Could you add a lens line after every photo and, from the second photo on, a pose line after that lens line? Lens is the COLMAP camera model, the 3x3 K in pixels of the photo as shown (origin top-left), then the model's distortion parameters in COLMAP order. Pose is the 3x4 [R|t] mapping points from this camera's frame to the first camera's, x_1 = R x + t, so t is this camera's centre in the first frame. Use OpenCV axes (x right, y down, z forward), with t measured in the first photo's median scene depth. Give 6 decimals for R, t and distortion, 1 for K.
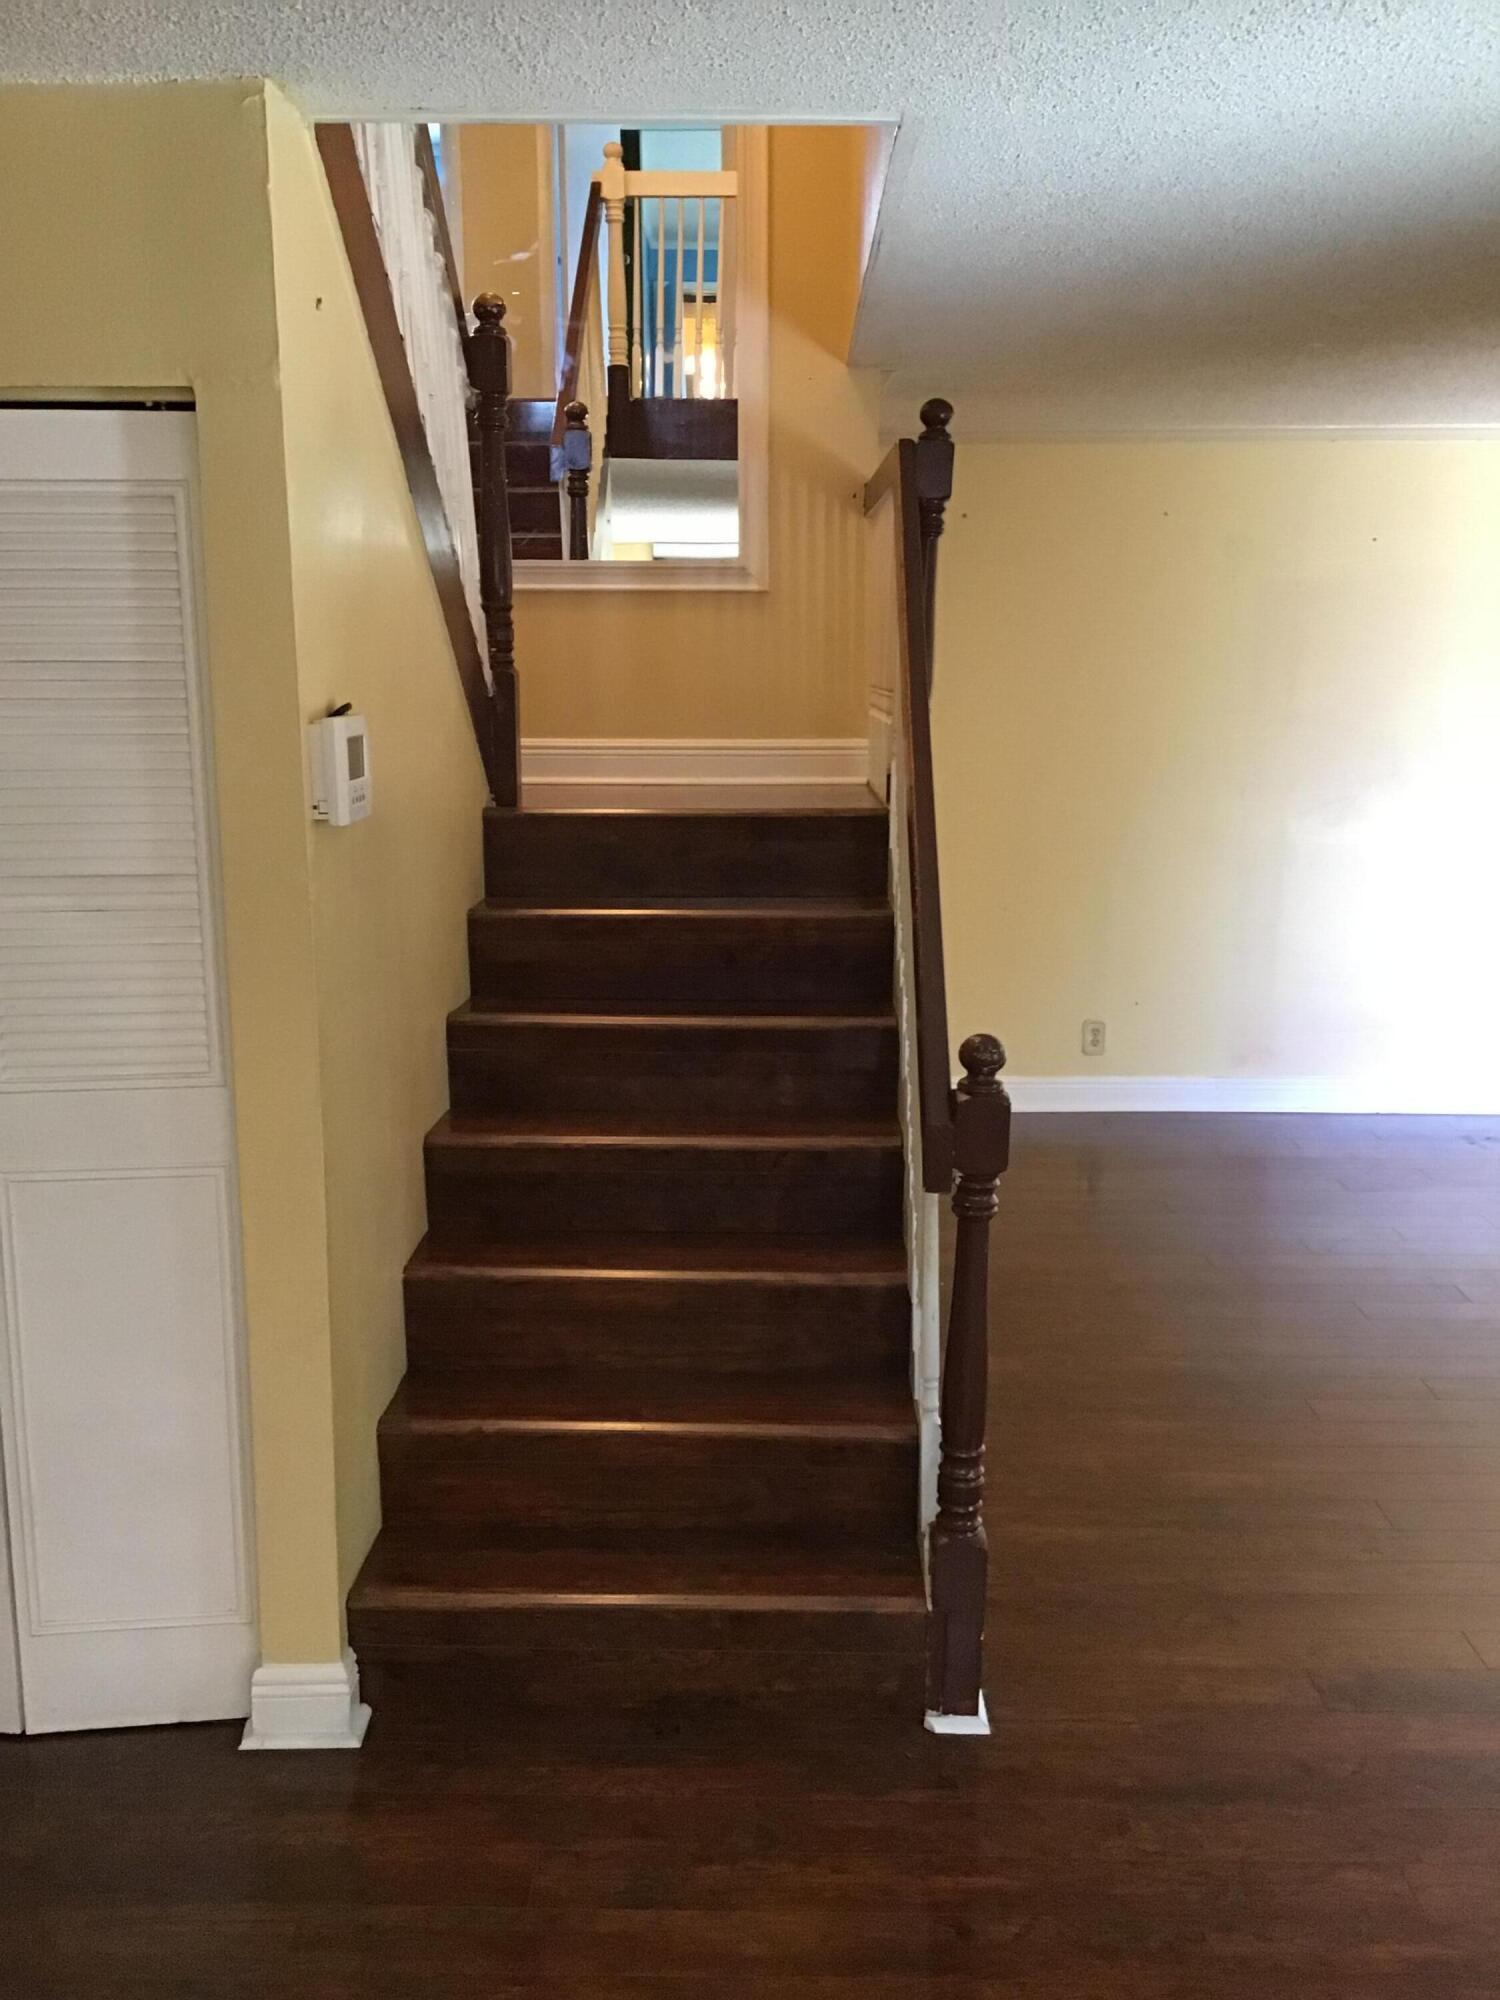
lens RADIAL K [[1808.6, 0, 683.7], [0, 1808.6, 1058.0], [0, 0, 1]] dist [0.018165, -0.126890]
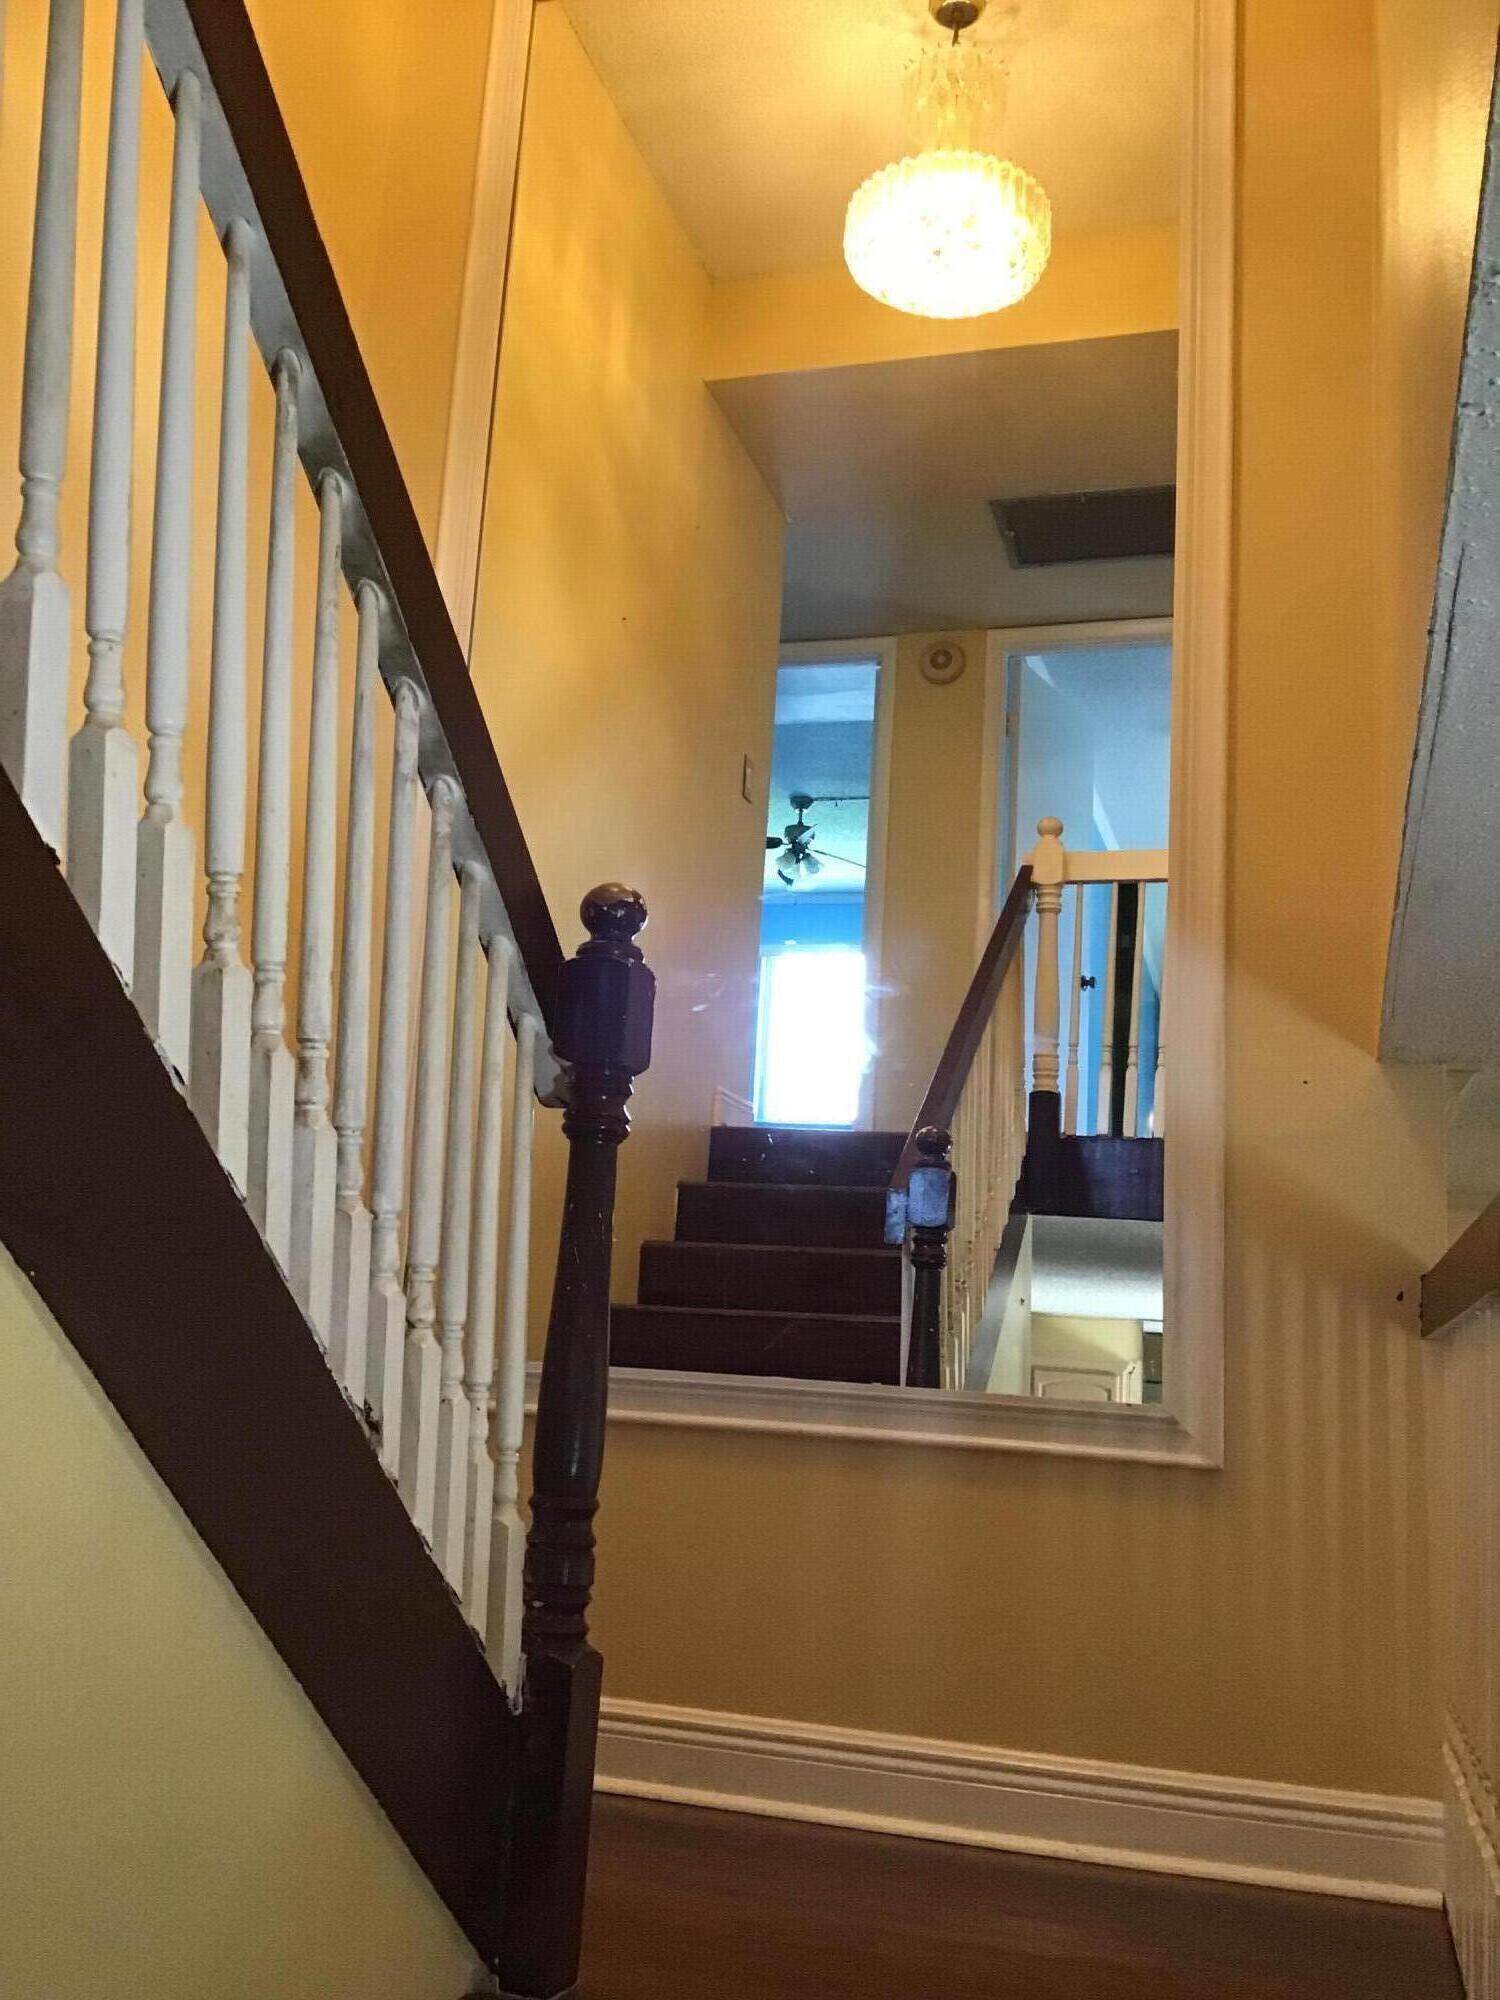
lens RADIAL K [[1808.6, 0, 683.7], [0, 1808.6, 1058.0], [0, 0, 1]] dist [0.018165, -0.126890]
pose [[0.958514, 0.006723, -0.284966, 0.044152], [-0.119039, 0.917812, -0.378750, -0.150527], [0.258999, 0.396959, 0.880536, 0.461714]]
